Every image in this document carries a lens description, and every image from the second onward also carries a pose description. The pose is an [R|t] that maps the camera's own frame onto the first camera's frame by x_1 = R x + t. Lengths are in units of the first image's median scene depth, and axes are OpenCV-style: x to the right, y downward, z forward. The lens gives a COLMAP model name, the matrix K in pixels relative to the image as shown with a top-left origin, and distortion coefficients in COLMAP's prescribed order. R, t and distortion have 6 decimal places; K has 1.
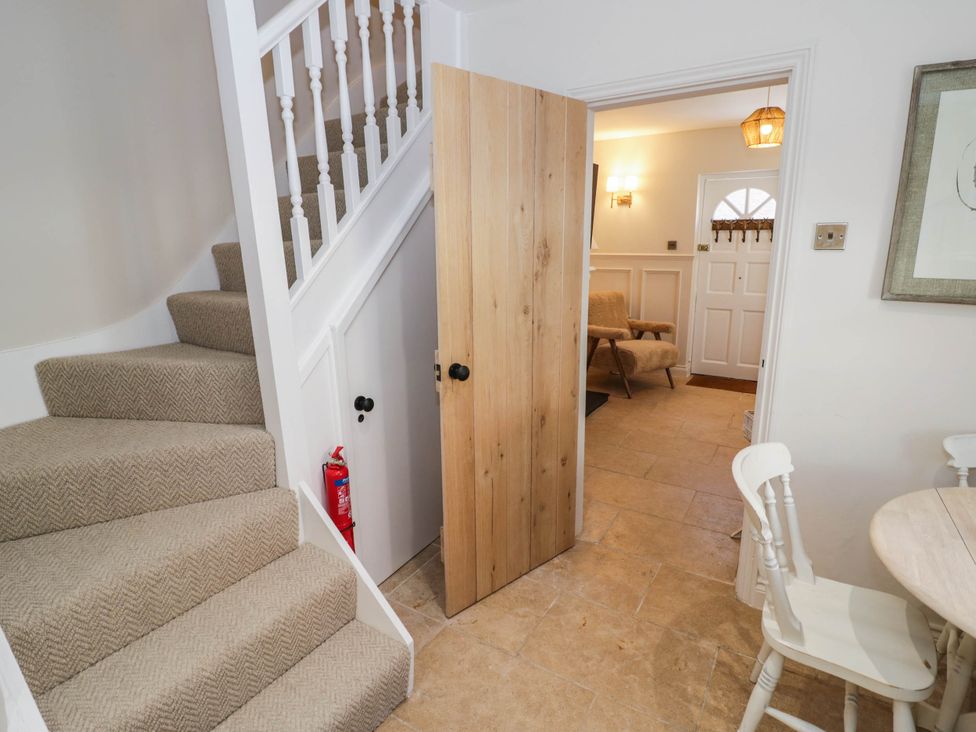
lens RADIAL K [[523.8, 0, 488.0], [0, 523.8, 356.0], [0, 0, 1]] dist [0.003570, -0.015184]
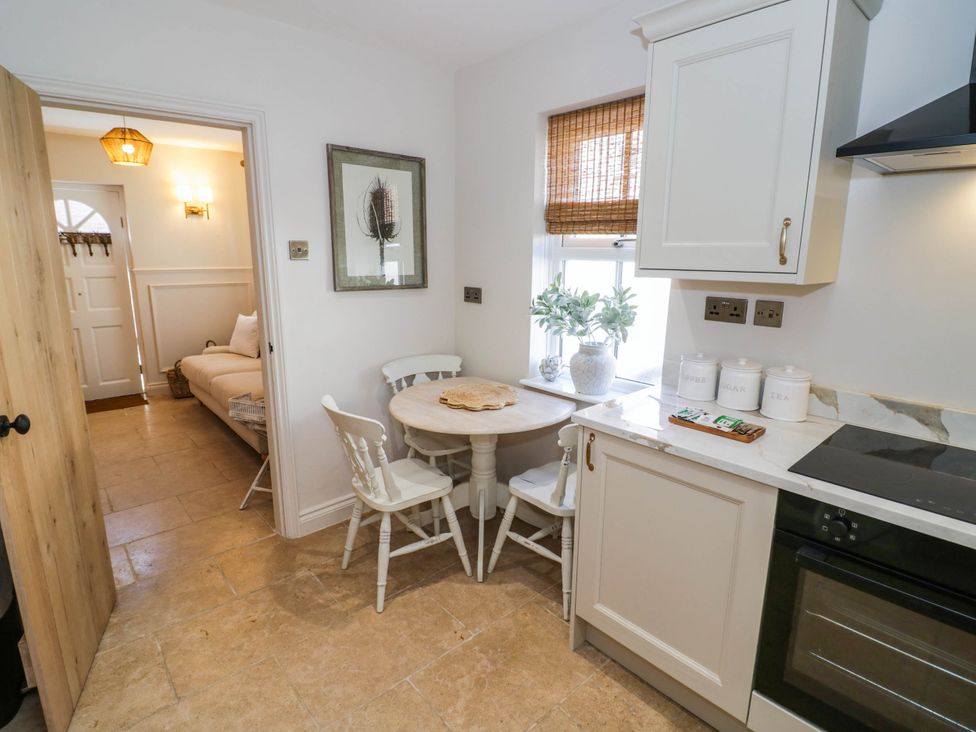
lens RADIAL K [[509.6, 0, 486.2], [0, 509.6, 355.4], [0, 0, 1]] dist [0.000401, -0.014101]
pose [[0.294454, -0.179734, 0.938612, -0.503520], [0.201816, 0.971700, 0.122758, -0.017425], [-0.934113, 0.153280, 0.322394, 0.112472]]
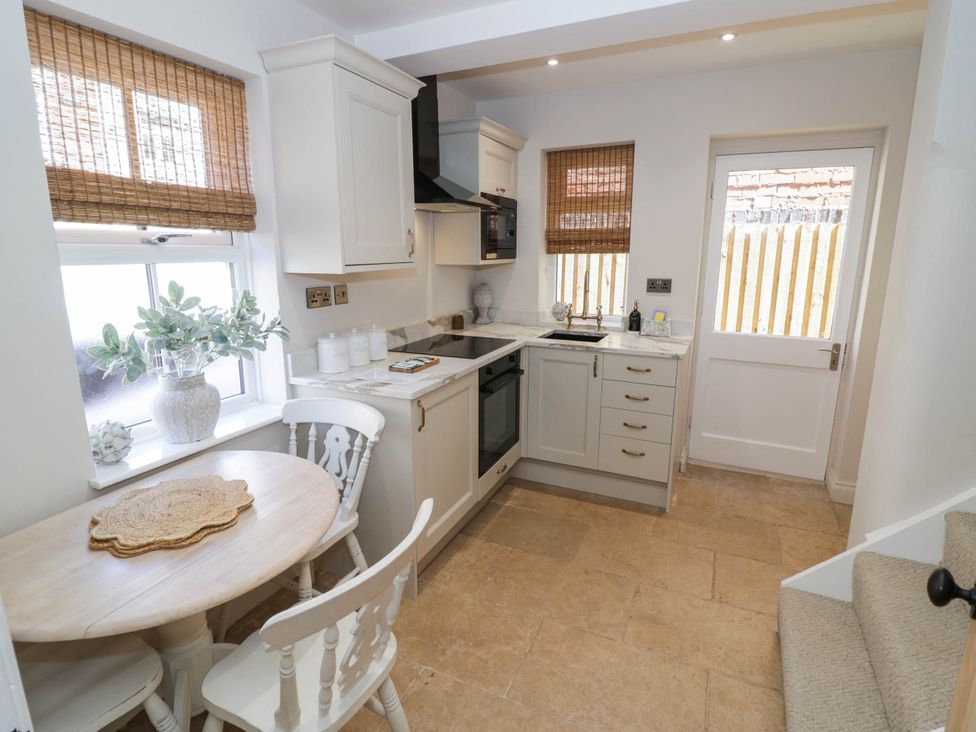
lens RADIAL K [[523.8, 0, 488.0], [0, 523.8, 356.0], [0, 0, 1]] dist [0.003570, -0.015184]
pose [[-0.992272, 0.032745, -0.119682, 0.331069], [-0.019425, 0.911664, 0.410478, -0.277614], [0.122551, 0.409630, -0.903982, 1.209998]]
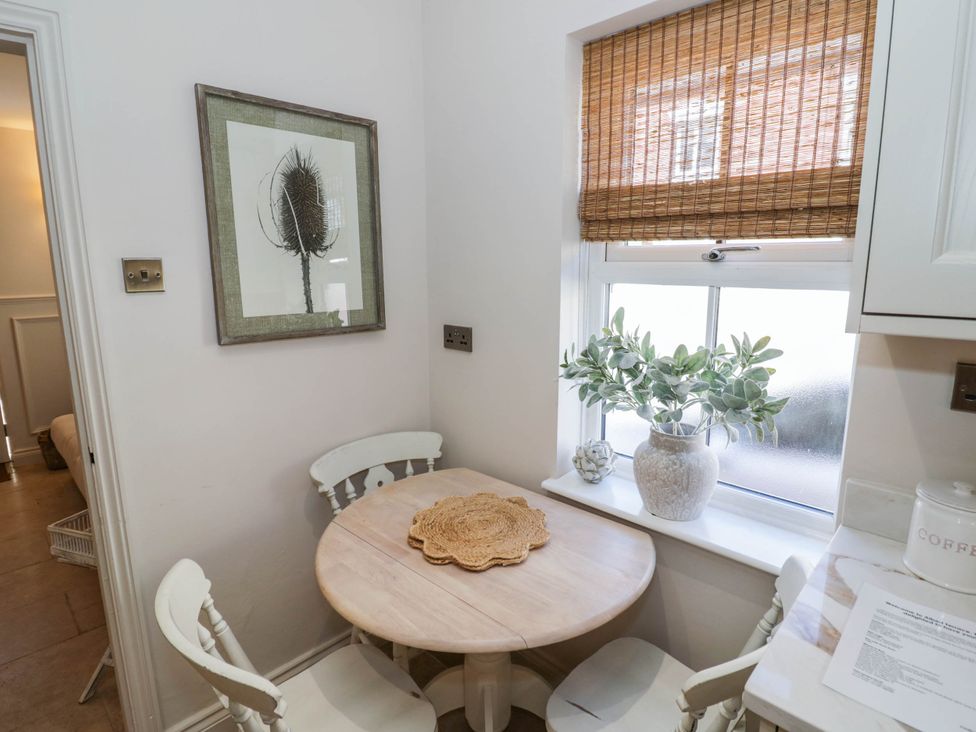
lens RADIAL K [[523.8, 0, 488.0], [0, 523.8, 356.0], [0, 0, 1]] dist [0.003570, -0.015184]
pose [[0.232503, -0.160667, 0.959233, 0.009226], [0.219053, 0.969571, 0.109304, -0.078459], [-0.947607, 0.184710, 0.260623, 0.309209]]
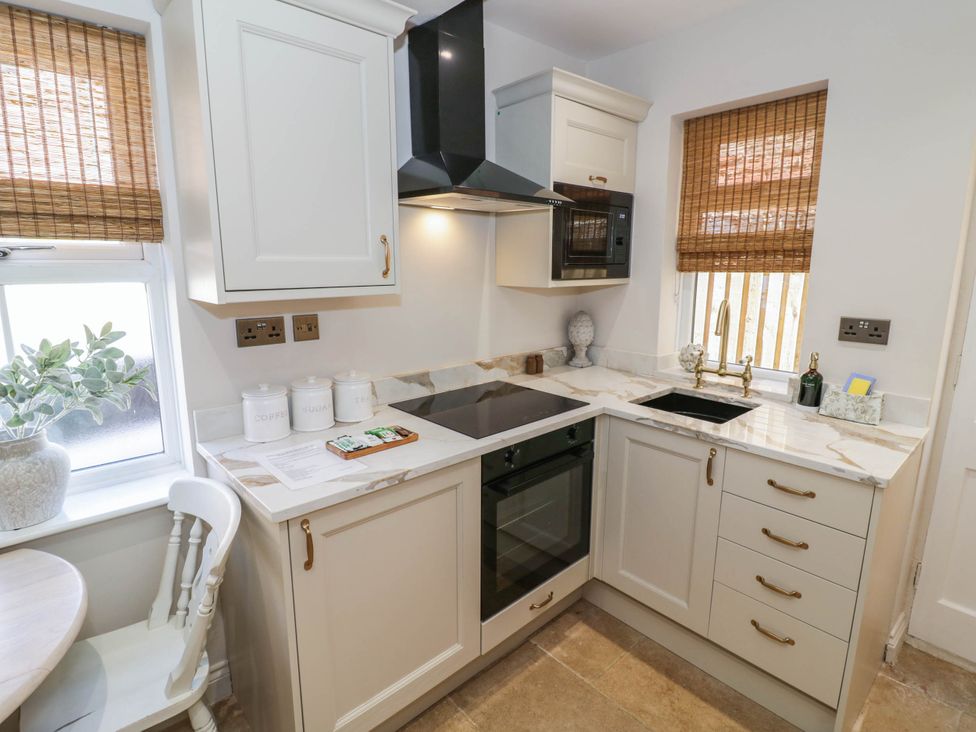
lens RADIAL K [[509.6, 0, 486.2], [0, 509.6, 355.4], [0, 0, 1]] dist [0.000401, -0.014101]
pose [[-0.960040, -0.043579, 0.276449, -0.033727], [0.067840, 0.922104, 0.380949, -0.154930], [-0.271516, 0.384481, -0.882300, 0.660317]]
